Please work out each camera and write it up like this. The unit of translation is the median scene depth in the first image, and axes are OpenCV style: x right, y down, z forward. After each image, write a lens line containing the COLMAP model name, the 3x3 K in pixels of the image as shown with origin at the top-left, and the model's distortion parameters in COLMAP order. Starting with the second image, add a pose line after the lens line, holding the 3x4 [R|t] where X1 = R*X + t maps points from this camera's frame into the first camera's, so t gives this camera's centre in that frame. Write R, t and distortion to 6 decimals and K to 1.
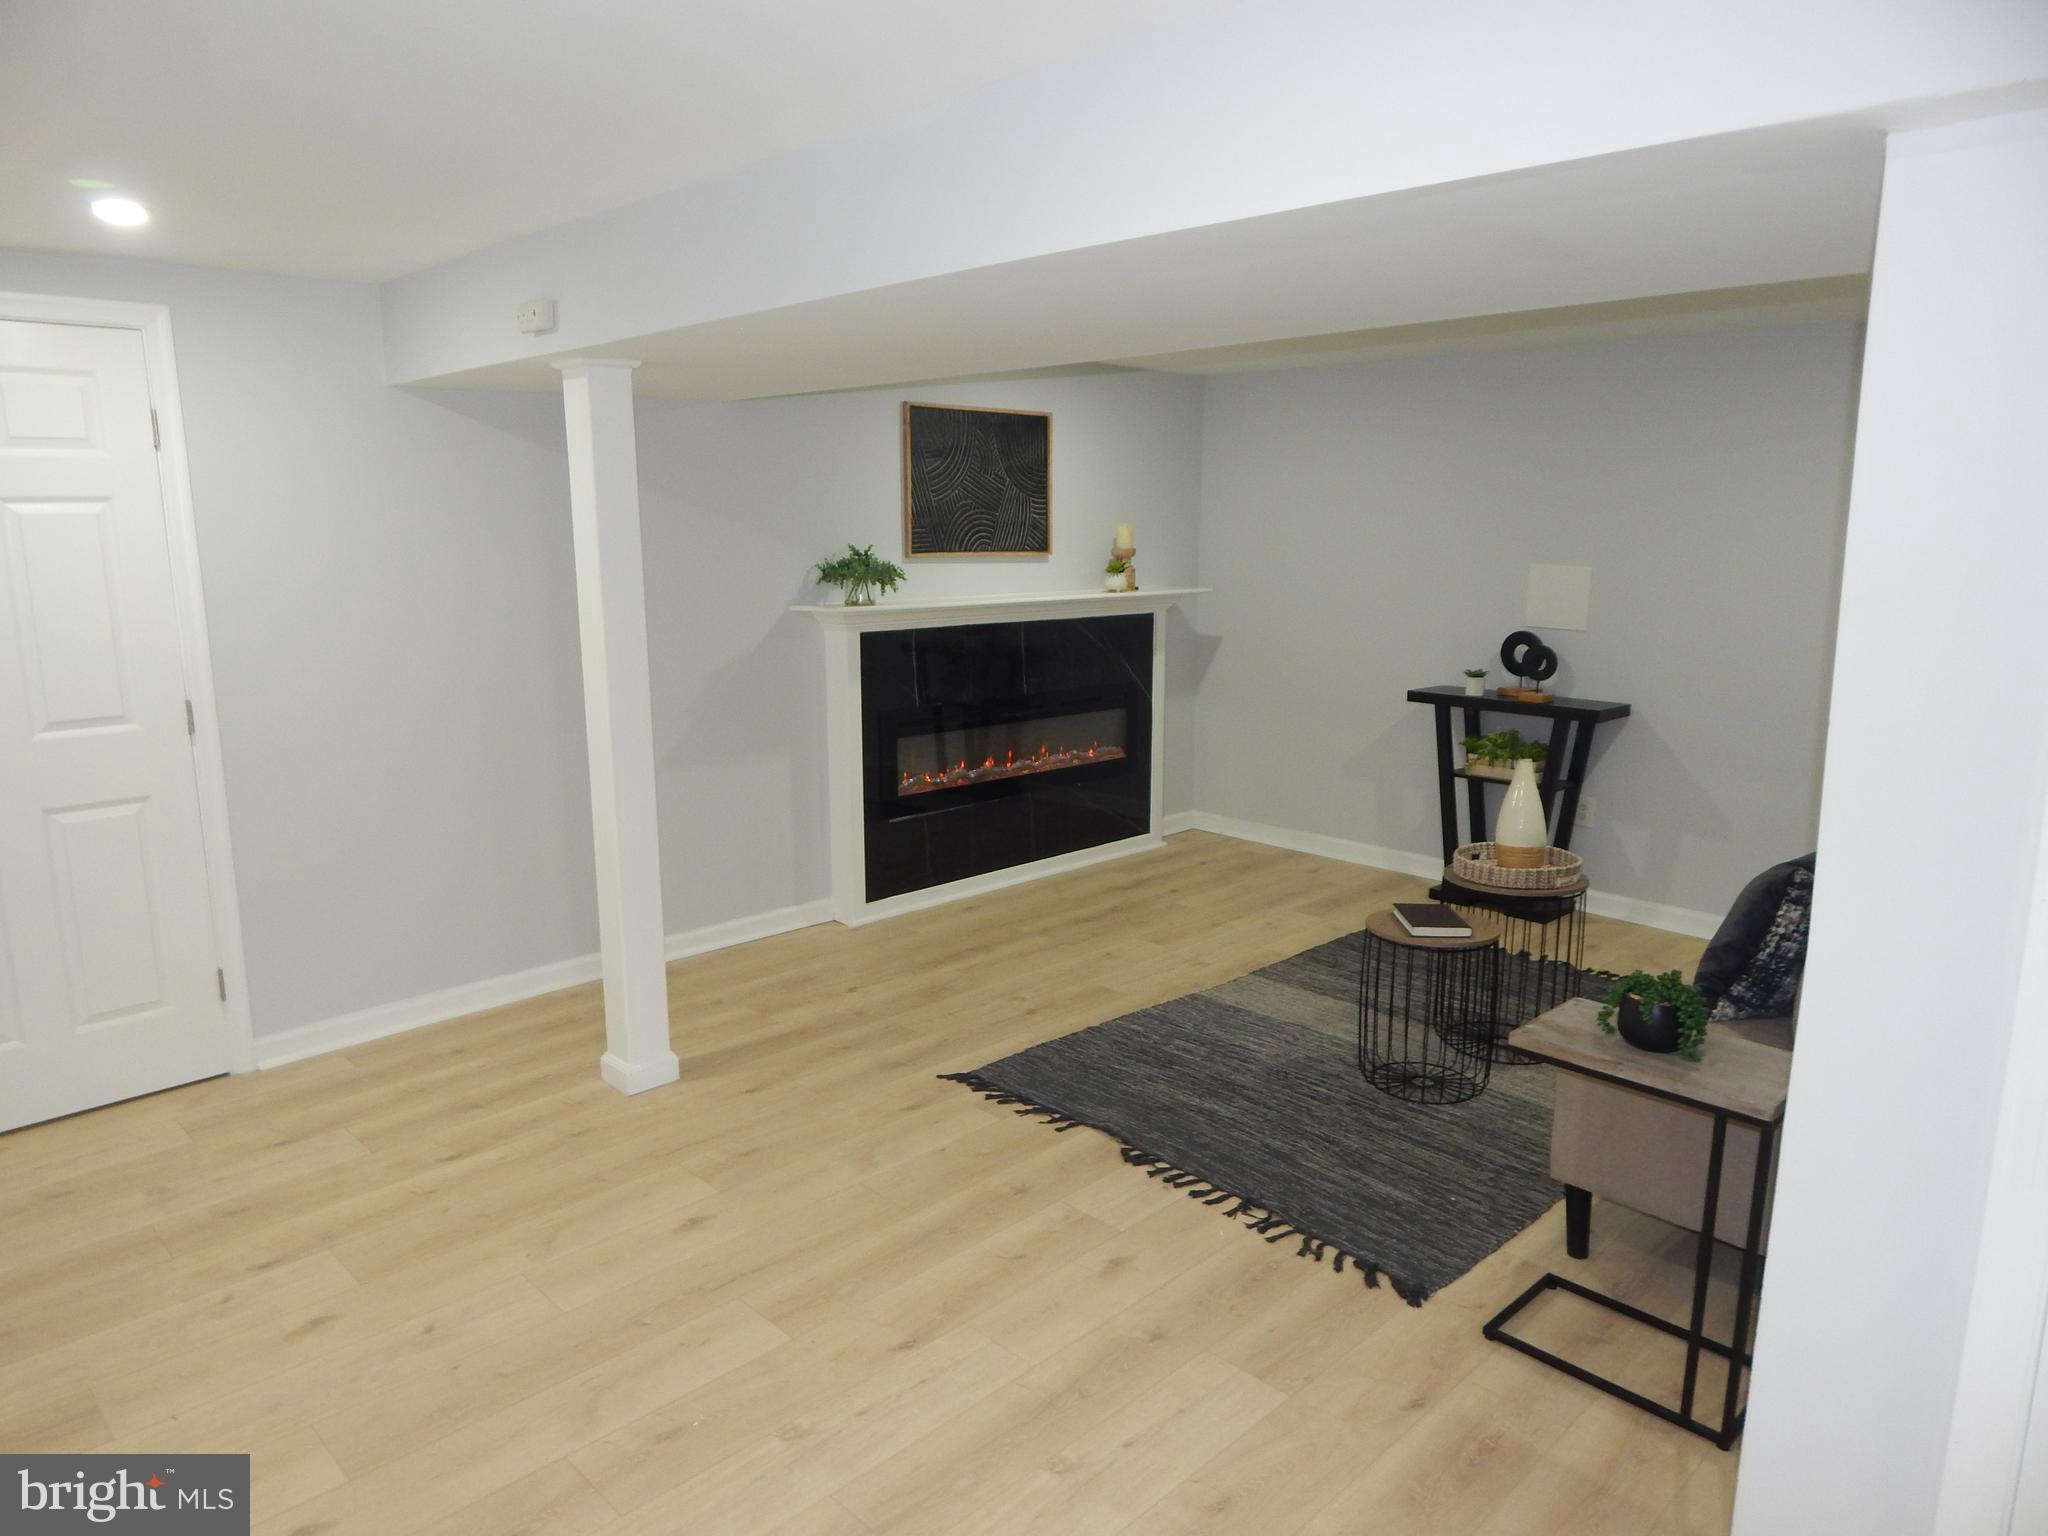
lens RADIAL K [[1352.6, 0, 1033.9], [0, 1352.6, 757.4], [0, 0, 1]] dist [0.002455, 0.000556]
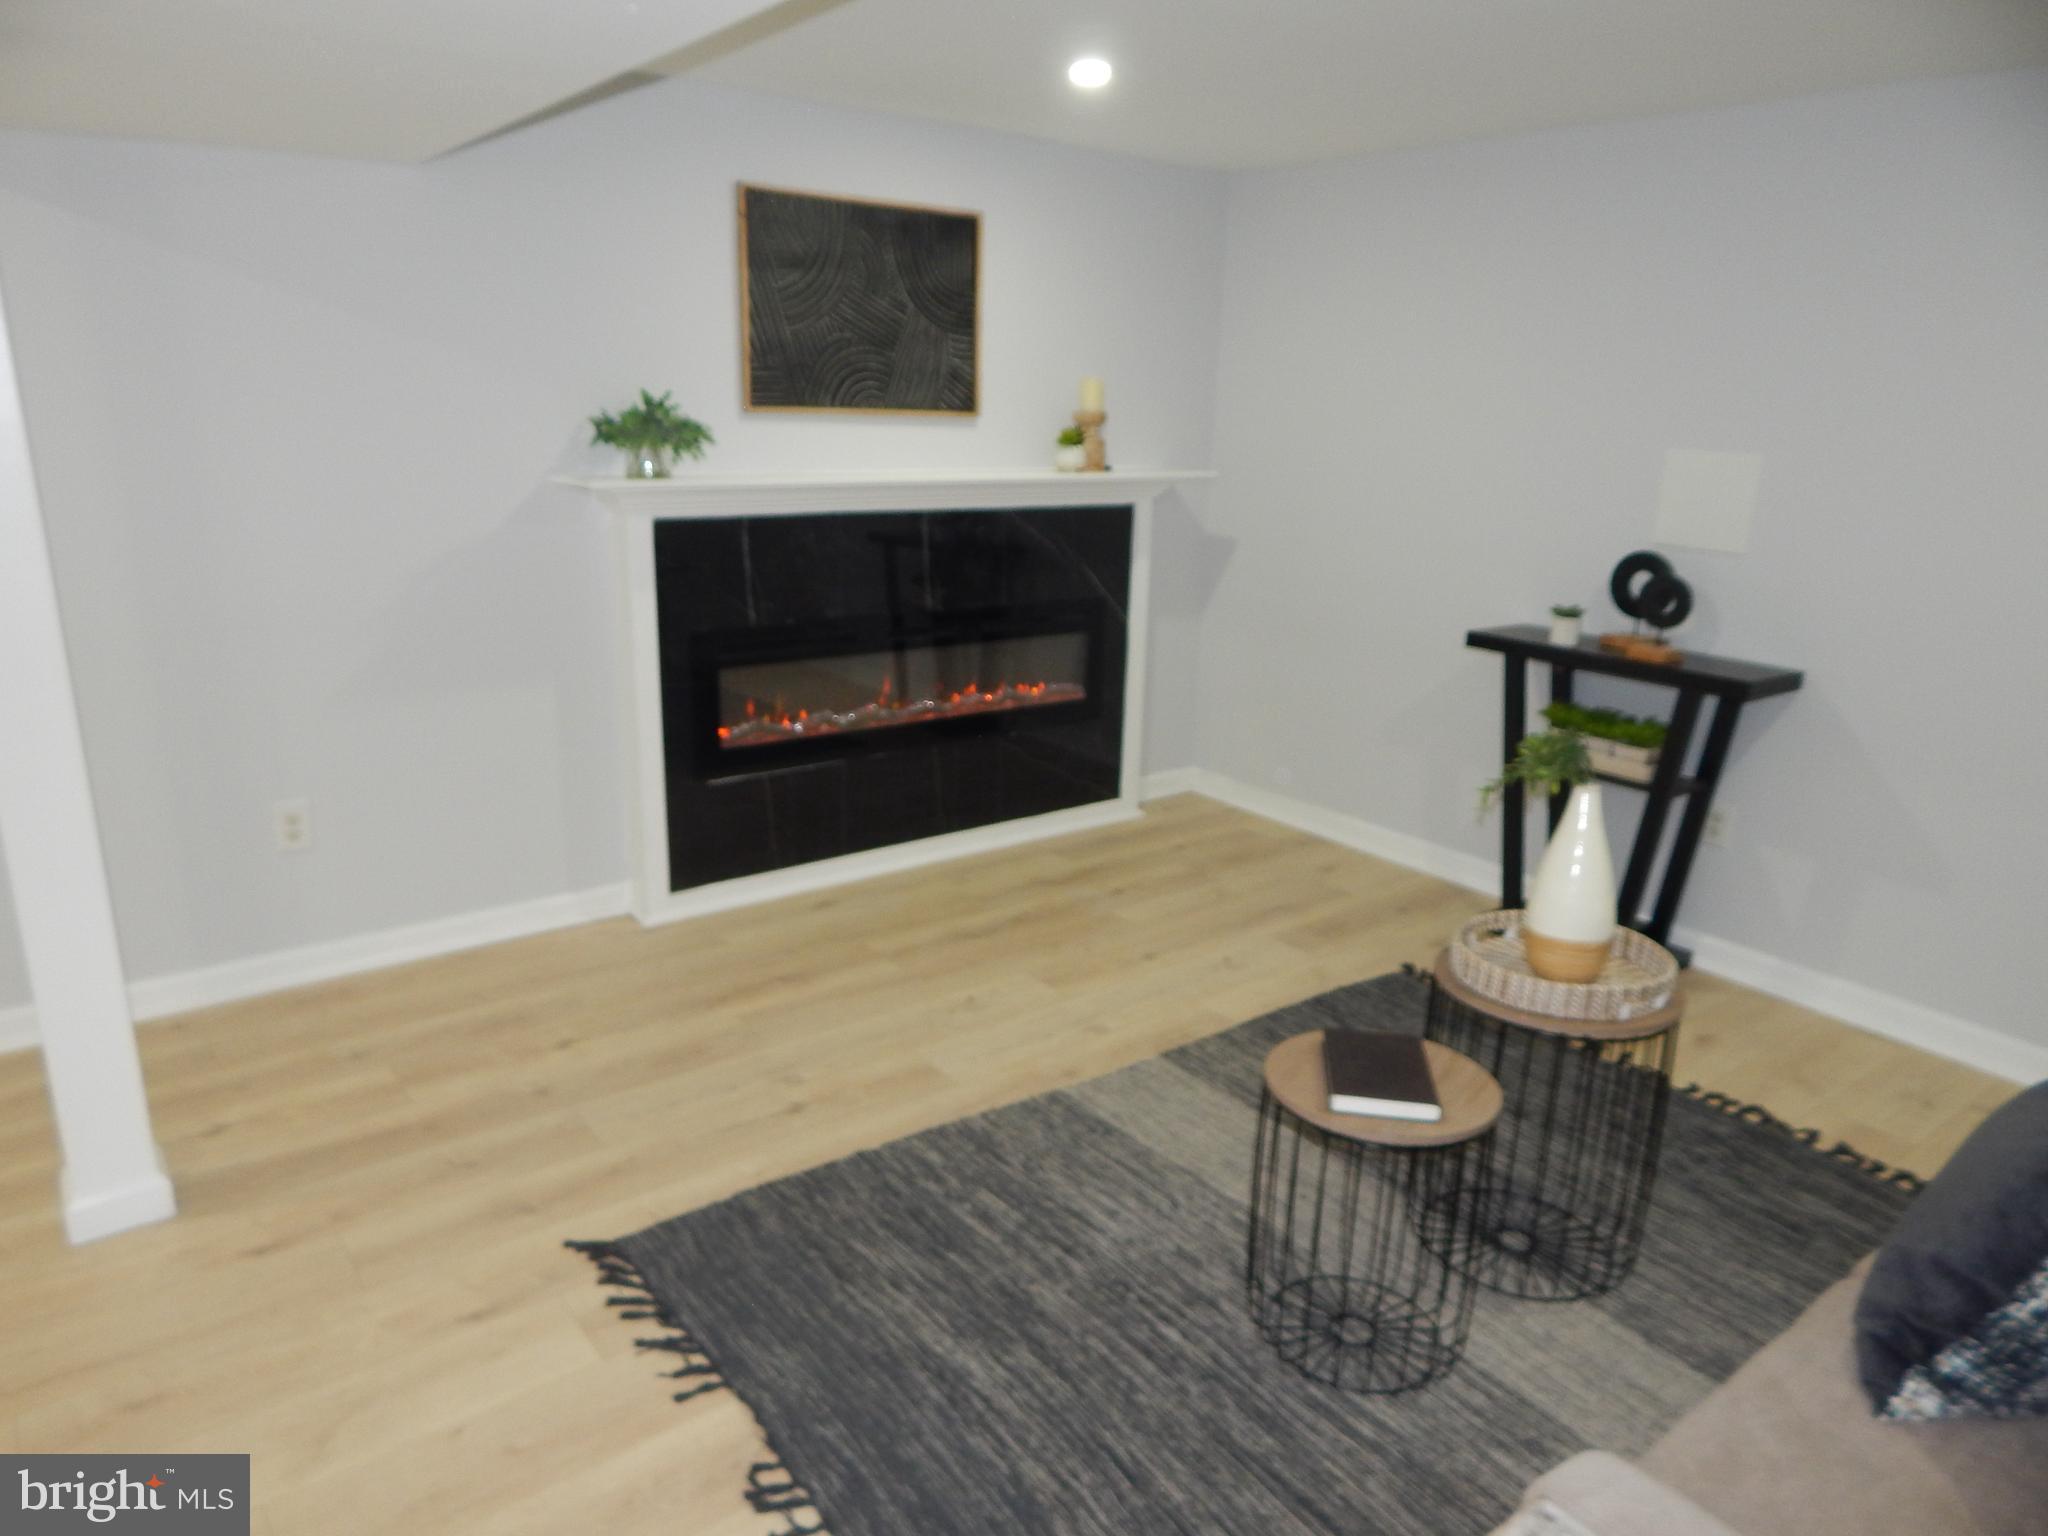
lens RADIAL K [[1357.5, 0, 1032.0], [0, 1357.5, 758.4], [0, 0, 1]] dist [0.016480, -0.020300]
pose [[0.992626, 0.055706, -0.107655, 0.151844], [-0.046172, 0.994951, 0.089108, -0.040914], [0.112075, -0.083480, 0.990187, 0.320471]]
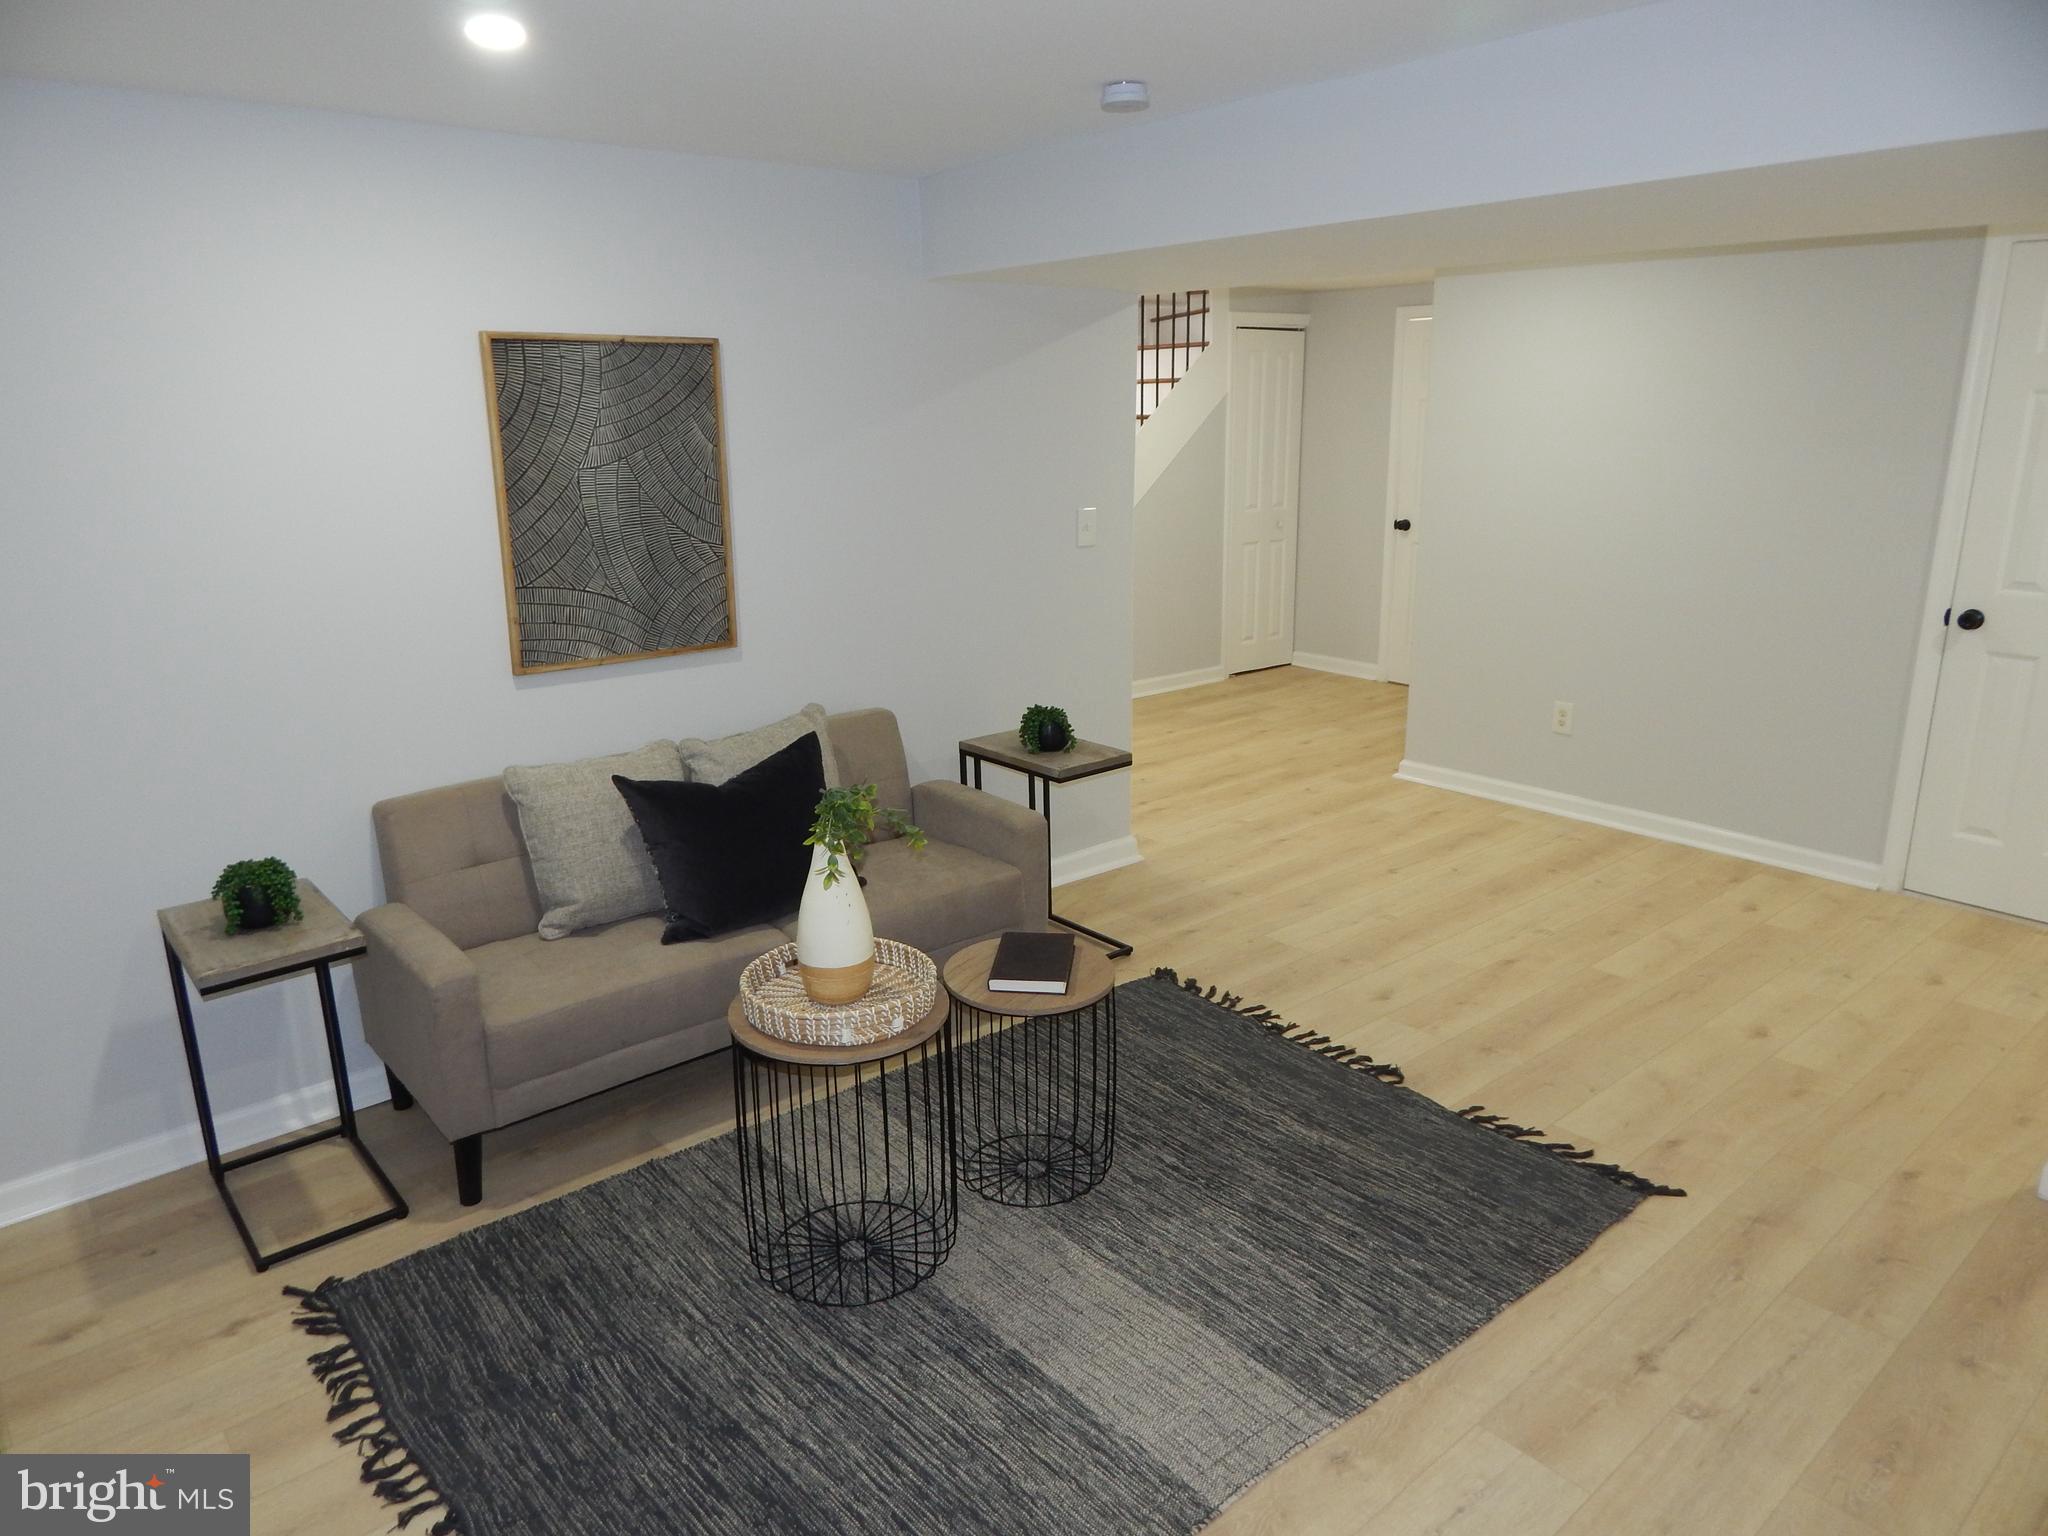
lens RADIAL K [[1357.5, 0, 1032.0], [0, 1357.5, 758.4], [0, 0, 1]] dist [0.016480, -0.020300]
pose [[-0.997703, -0.017771, 0.065374, 0.183583], [0.011873, 0.904178, 0.426991, -0.230733], [-0.066697, 0.426787, -0.901889, 1.218959]]
